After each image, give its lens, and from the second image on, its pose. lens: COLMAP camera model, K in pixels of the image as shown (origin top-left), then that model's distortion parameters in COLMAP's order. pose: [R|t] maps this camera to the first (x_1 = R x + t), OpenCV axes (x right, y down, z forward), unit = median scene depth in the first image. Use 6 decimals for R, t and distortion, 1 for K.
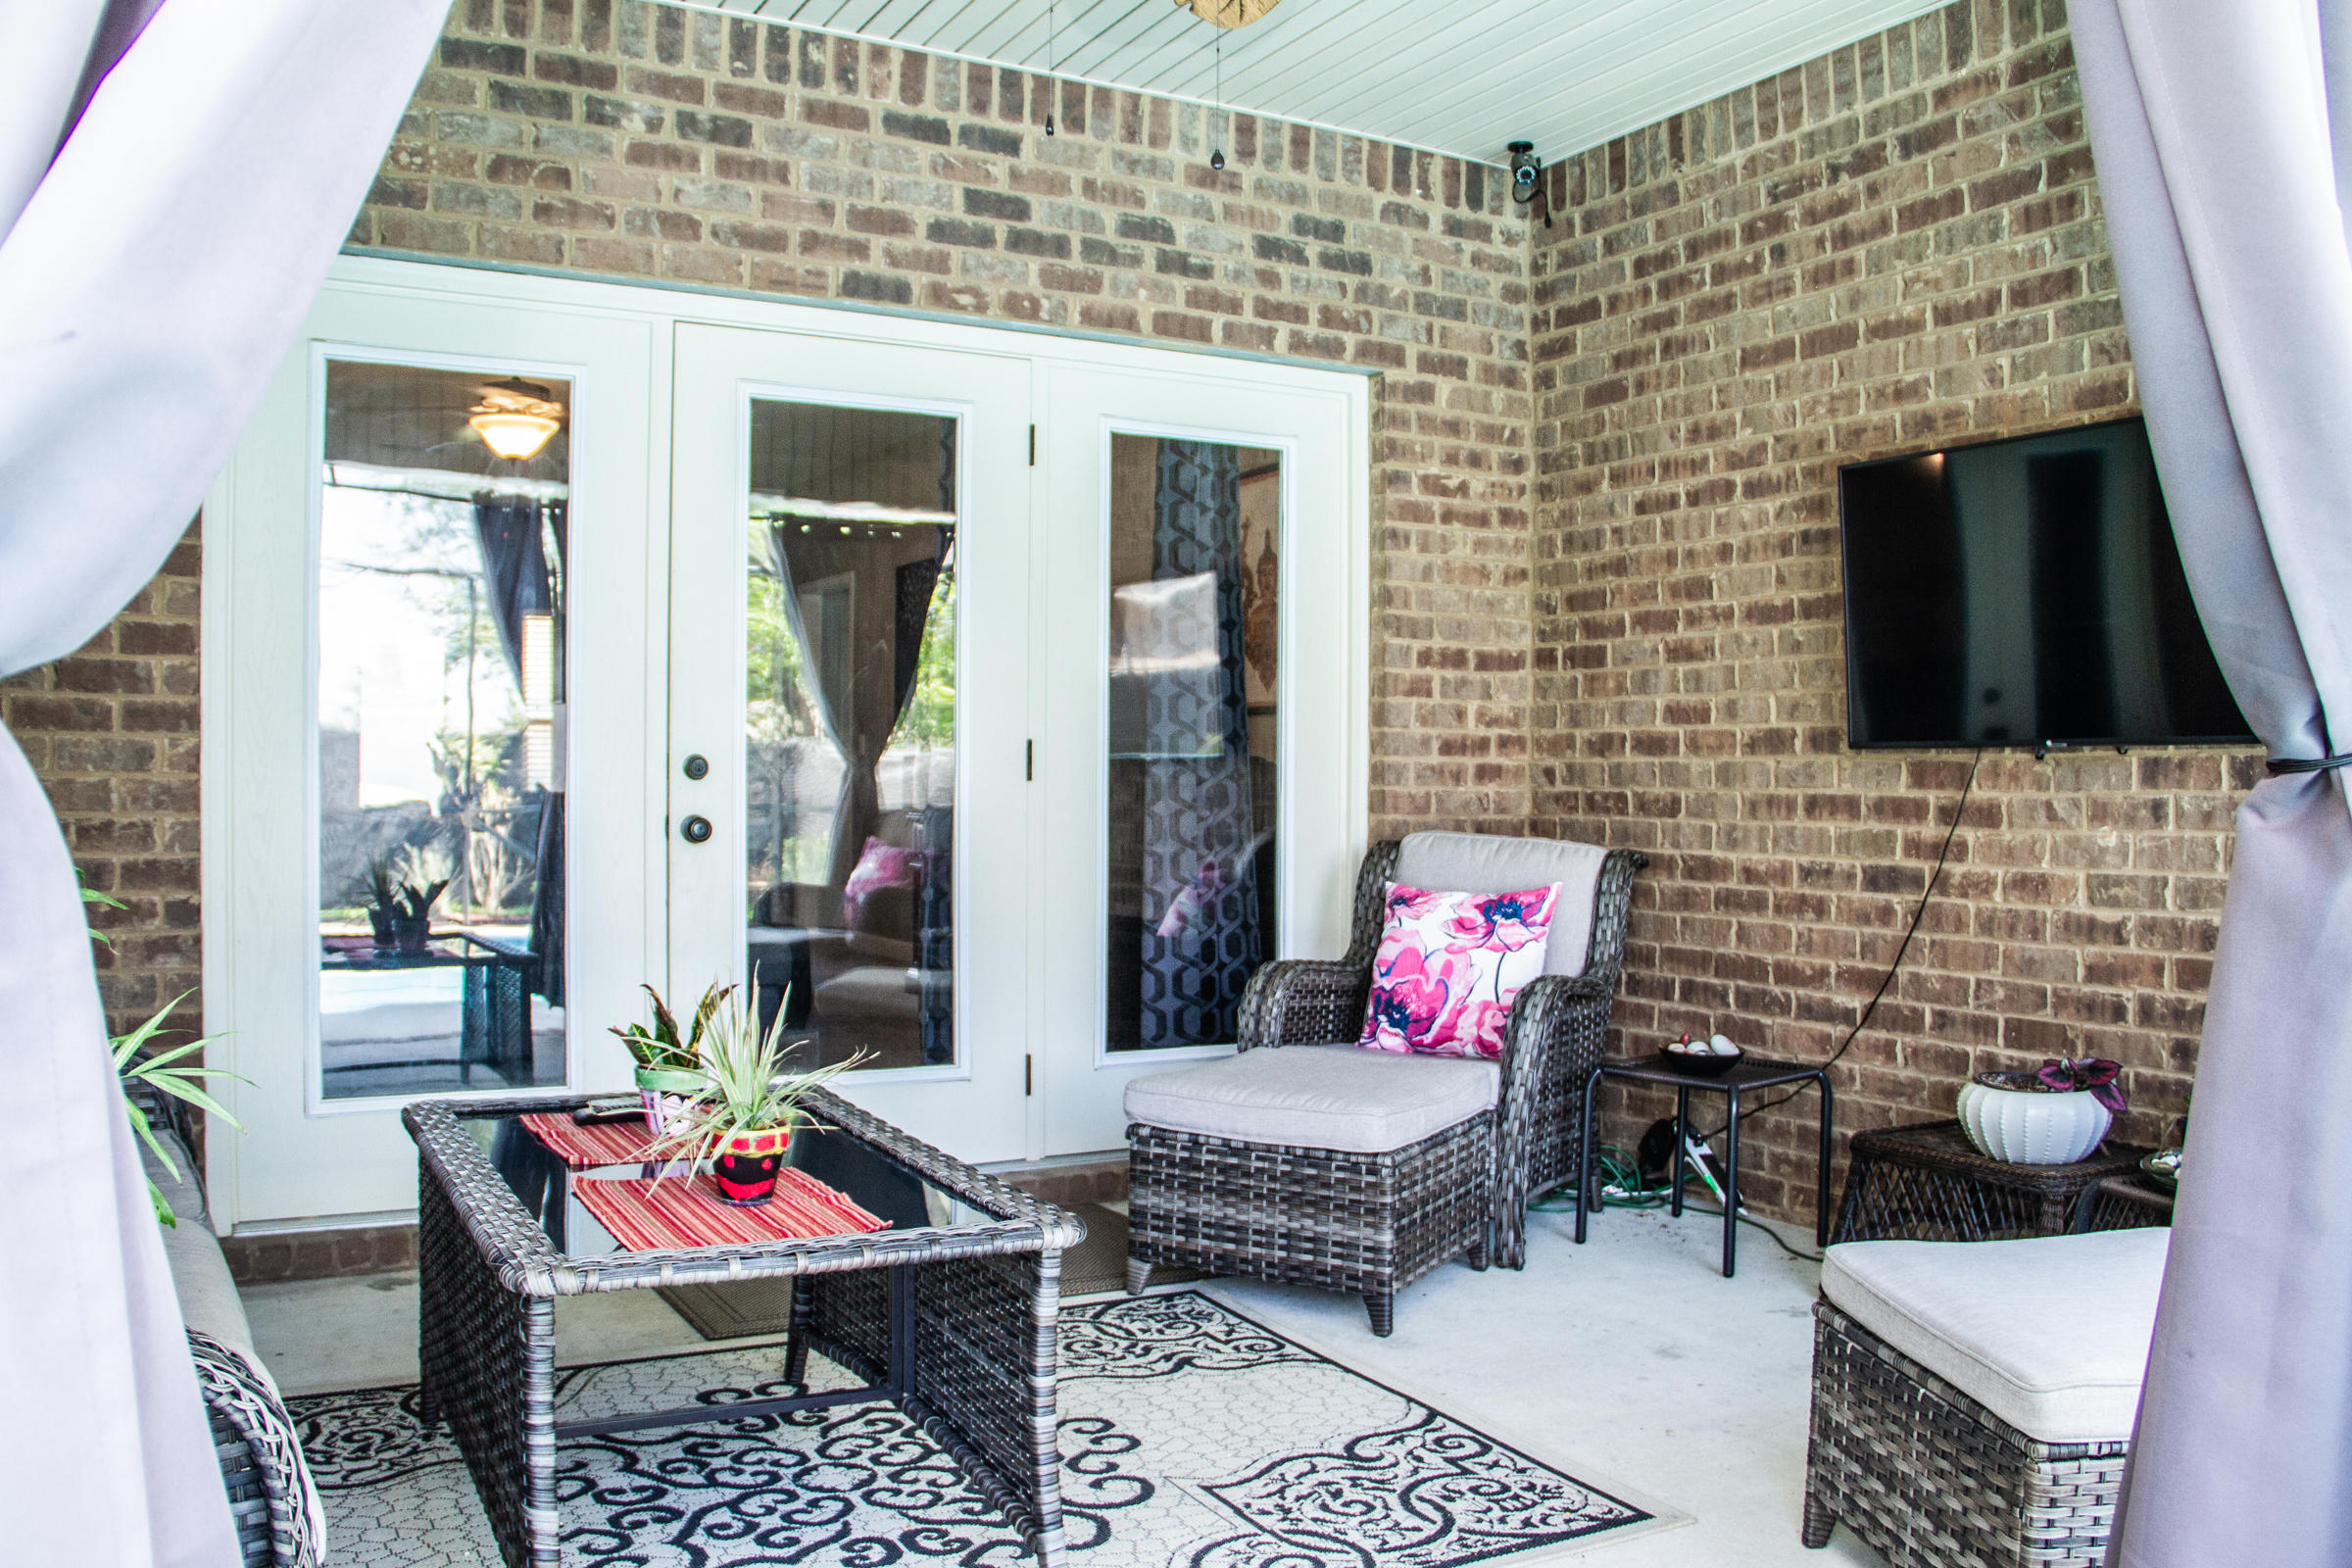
lens RADIAL K [[1971.3, 0, 1176.0], [0, 1971.3, 784.0], [0, 0, 1]] dist [-0.177791, 0.122243]
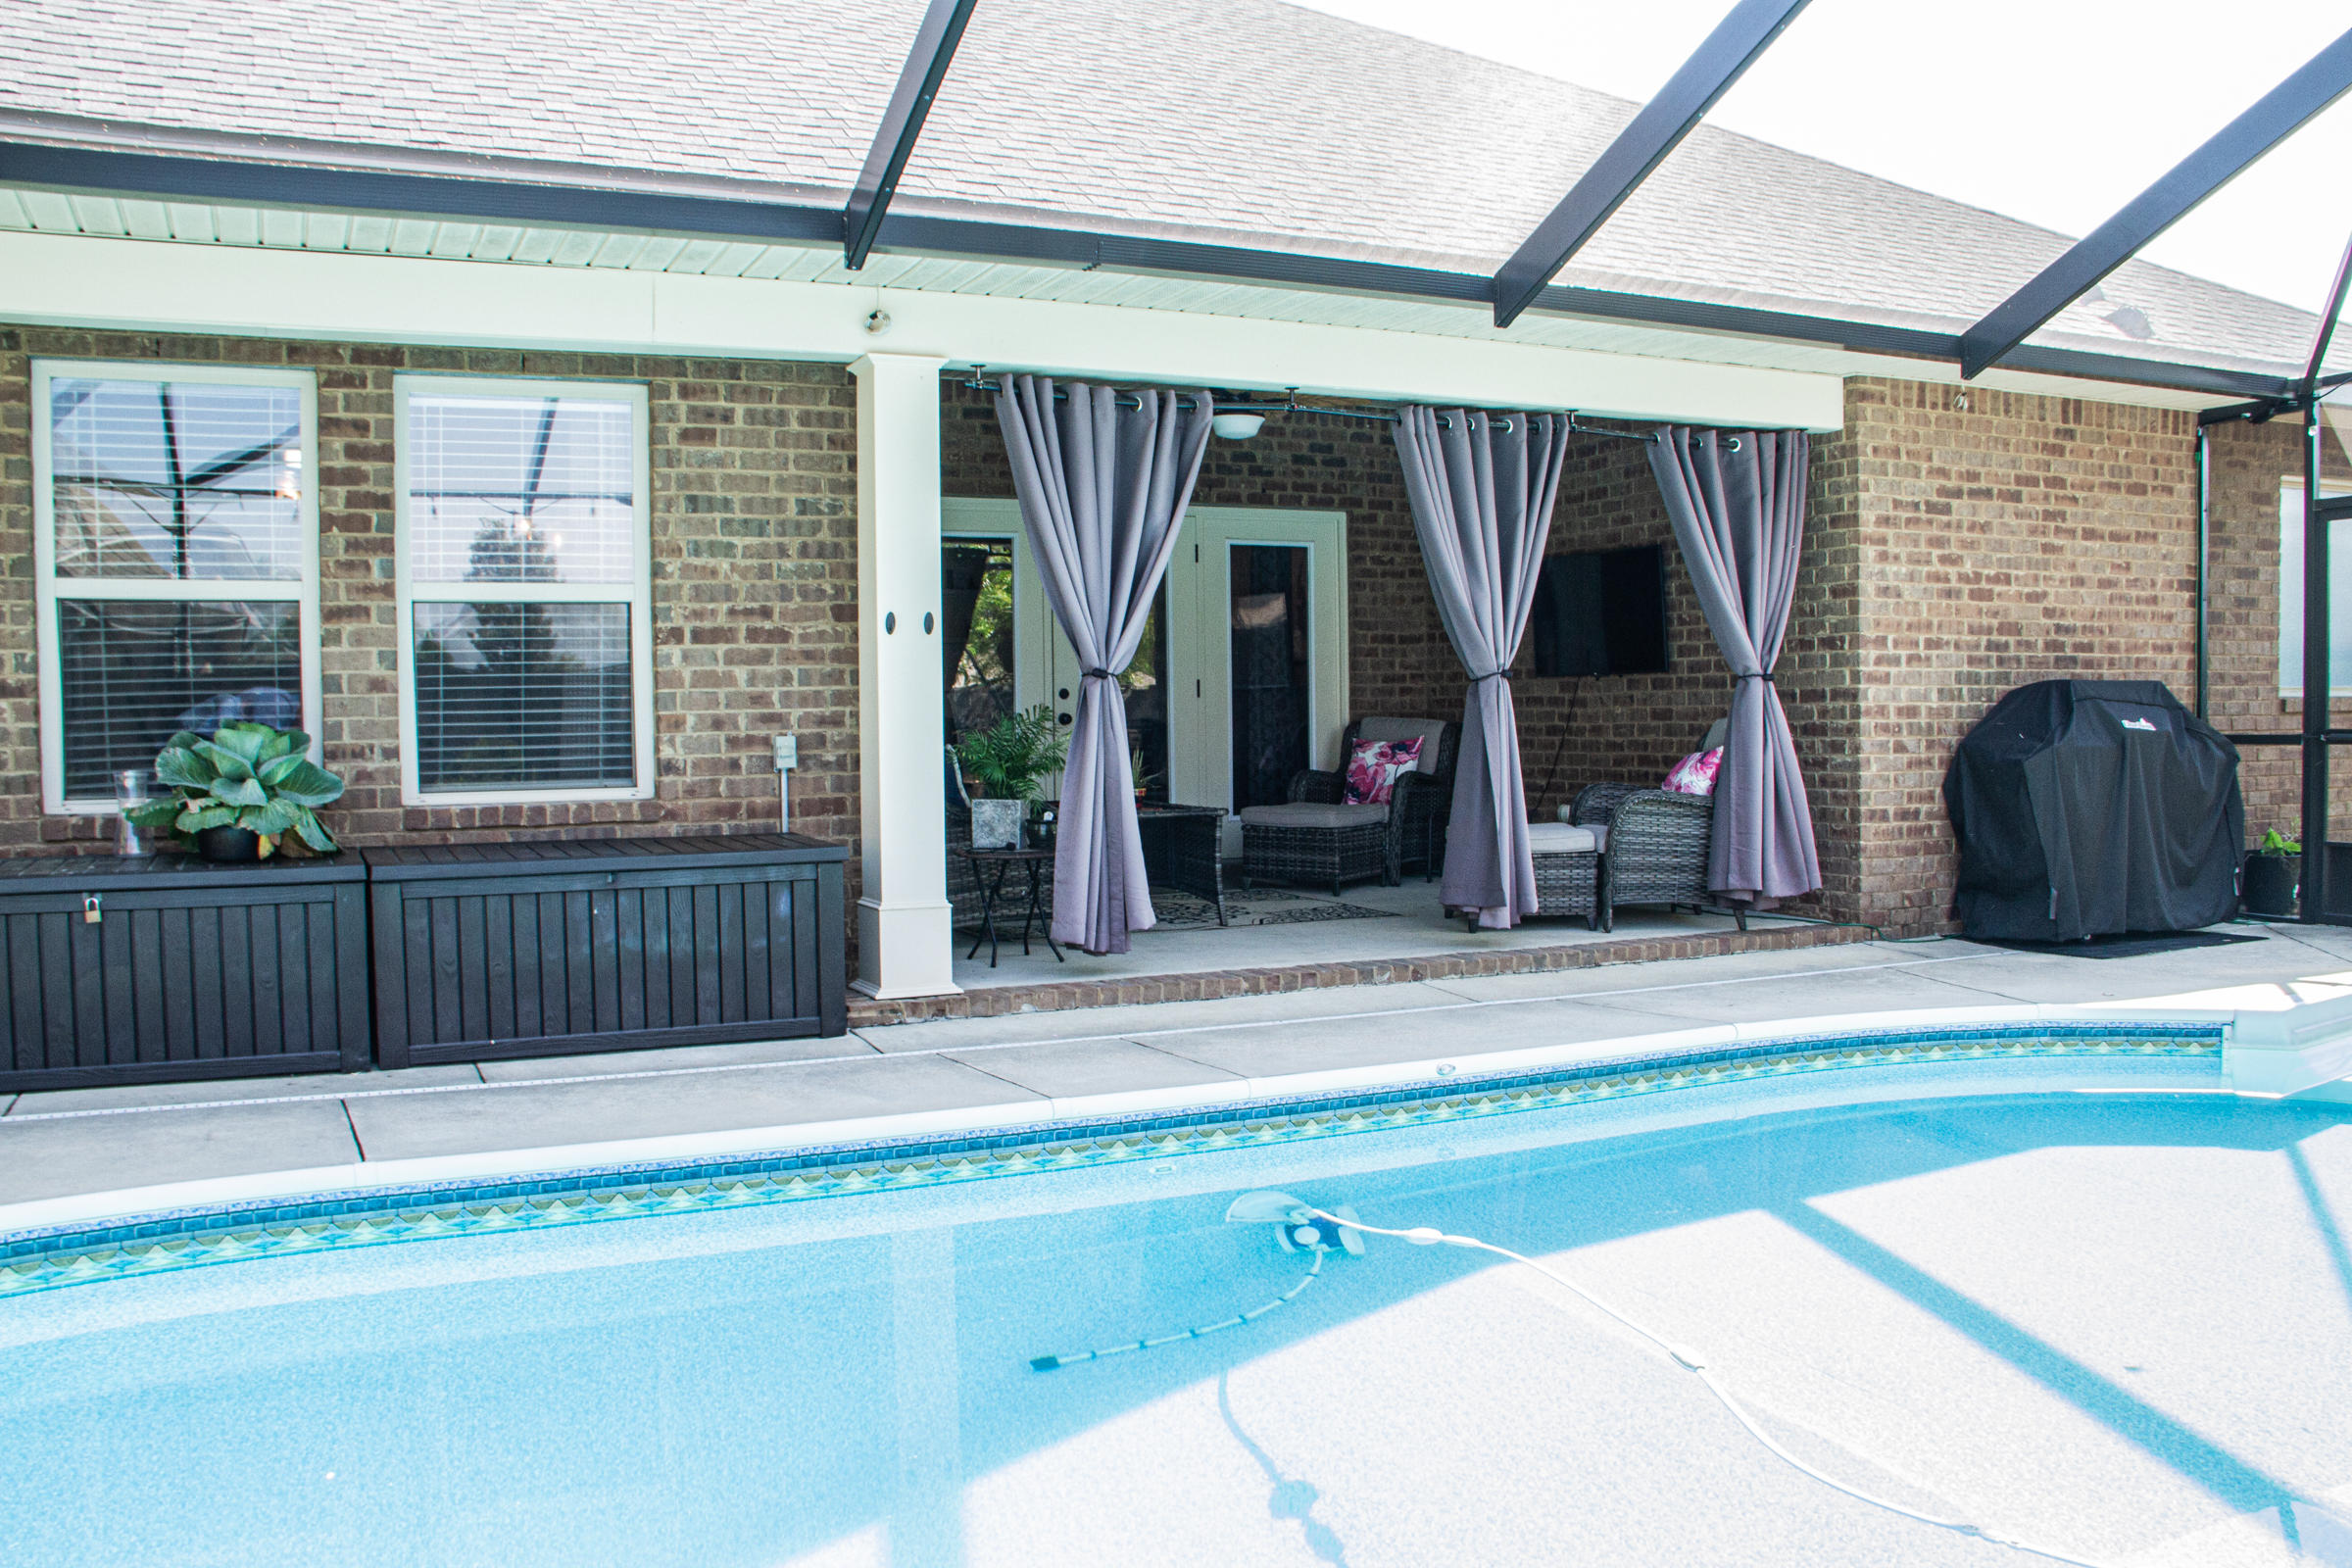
lens RADIAL K [[1970.5, 0, 1166.8], [0, 1970.5, 808.5], [0, 0, 1]] dist [-0.188631, 0.148326]
pose [[0.997594, -0.016156, -0.067414, 0.041912], [0.019110, 0.998874, 0.043419, 0.027029], [0.066636, -0.044603, 0.996780, -1.290805]]
